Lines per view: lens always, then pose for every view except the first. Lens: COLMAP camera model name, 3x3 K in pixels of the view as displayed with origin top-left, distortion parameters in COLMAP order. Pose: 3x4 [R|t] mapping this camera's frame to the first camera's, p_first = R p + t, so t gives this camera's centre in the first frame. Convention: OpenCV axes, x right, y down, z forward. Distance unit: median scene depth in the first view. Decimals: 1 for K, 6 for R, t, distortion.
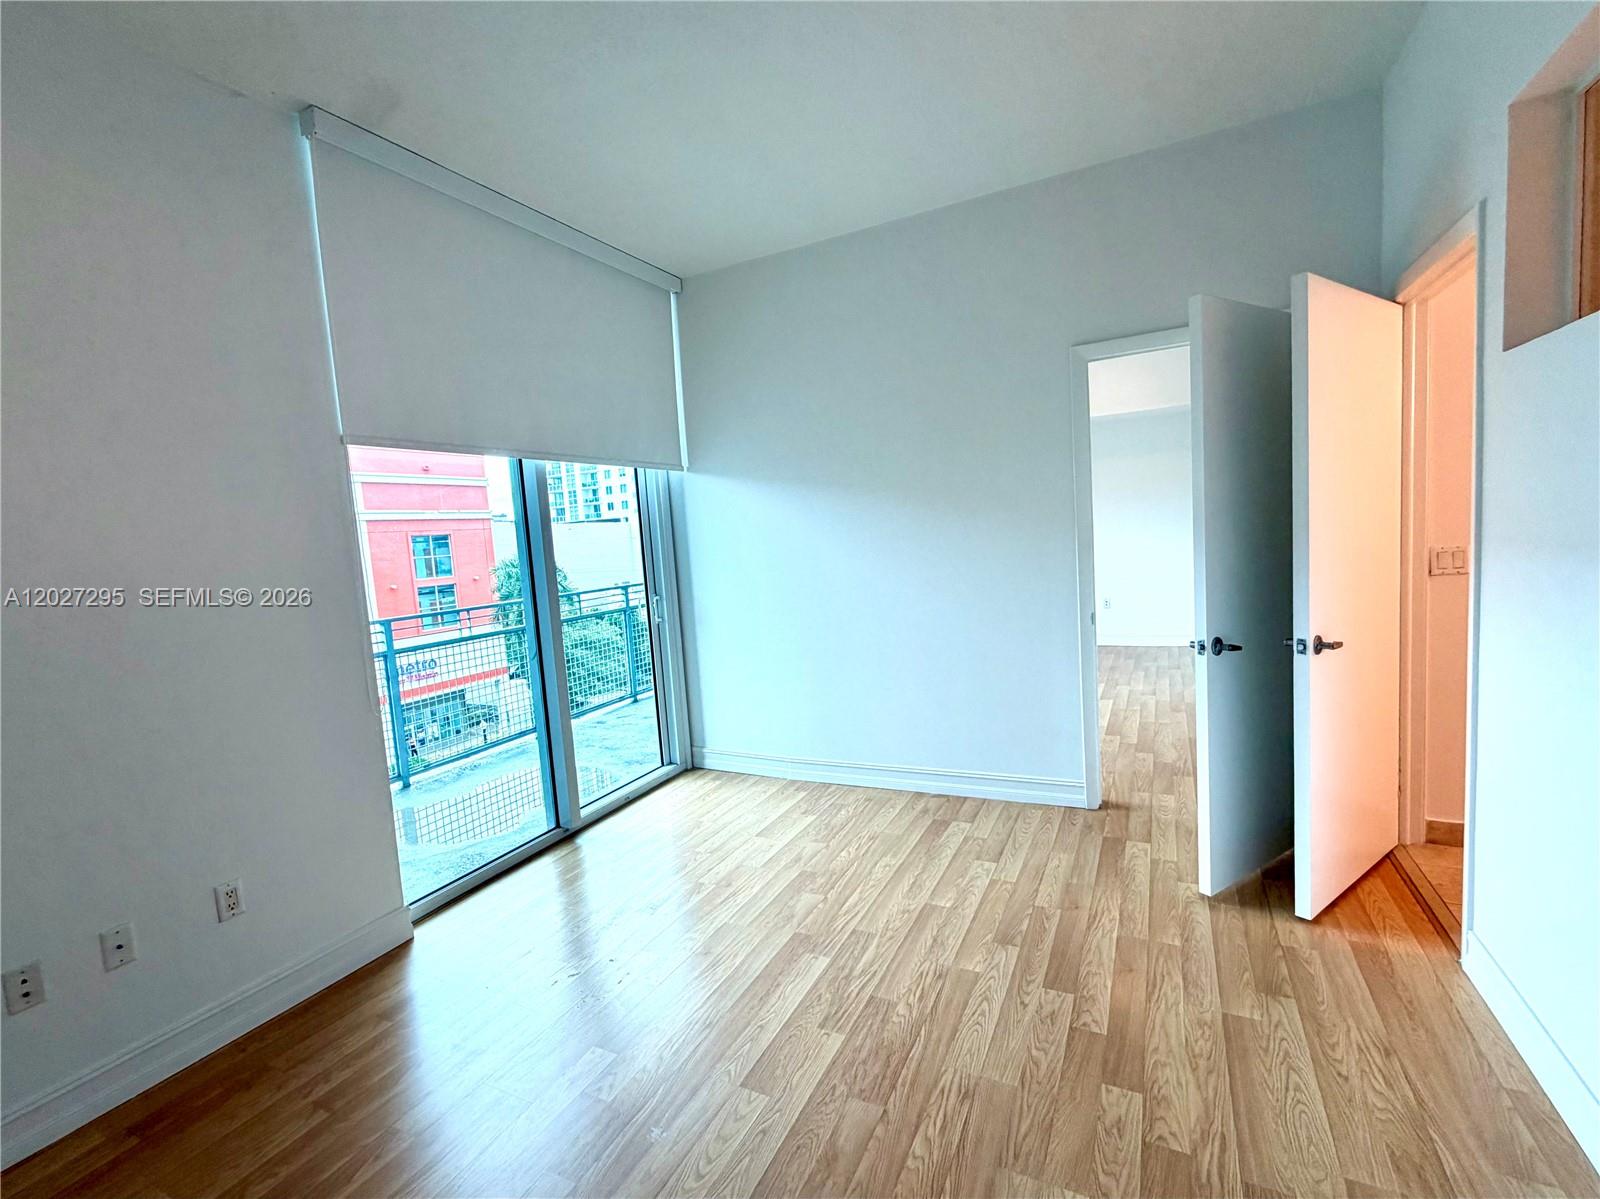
lens RADIAL K [[715.9, 0, 795.0], [0, 715.9, 604.1], [0, 0, 1]] dist [0.002172, -0.000123]
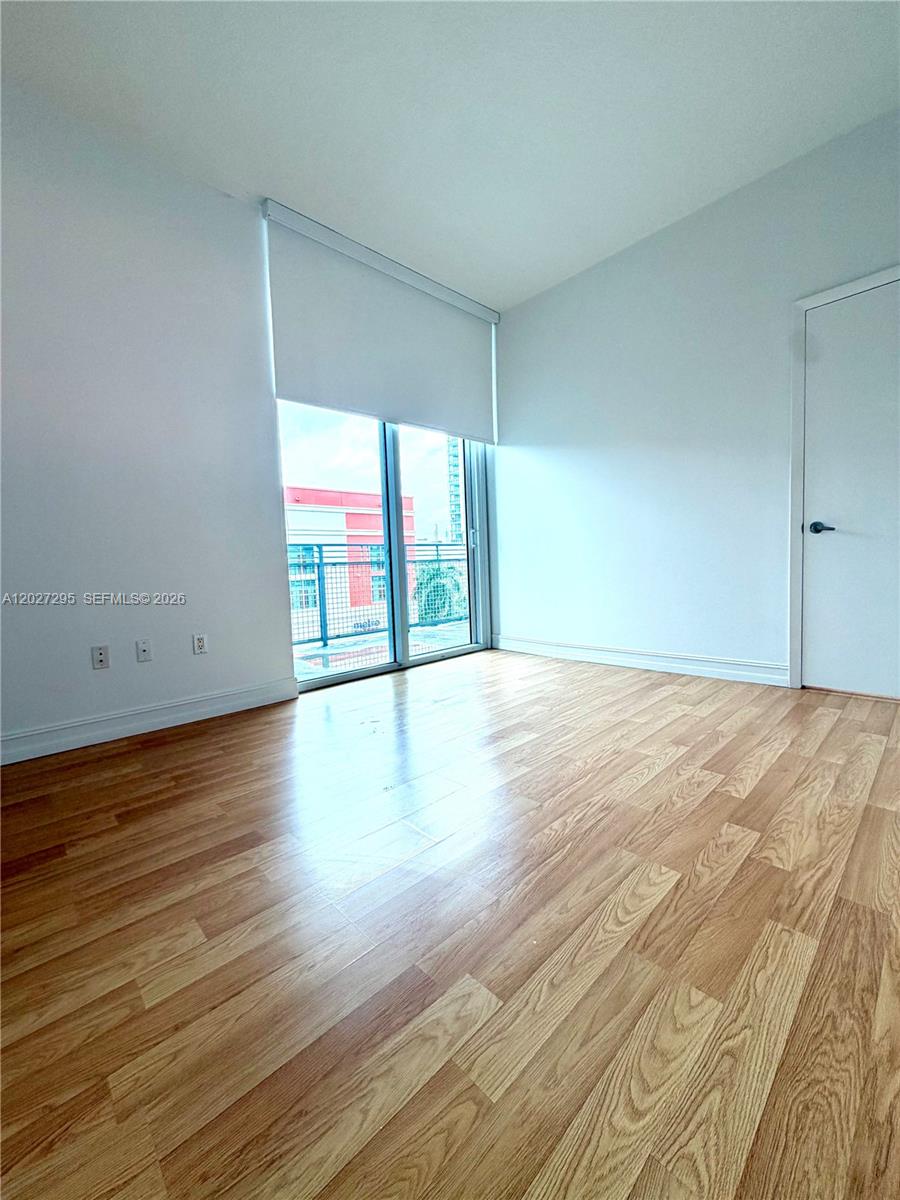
lens RADIAL K [[480.7, 0, 450.0], [0, 480.7, 600.0], [0, 0, 1]] dist [0.001199, -0.000068]
pose [[0.942972, 0.055561, -0.328201, 0.150711], [-0.058289, 0.998299, 0.001528, 0.206251], [0.327728, 0.017690, 0.944607, 0.049506]]
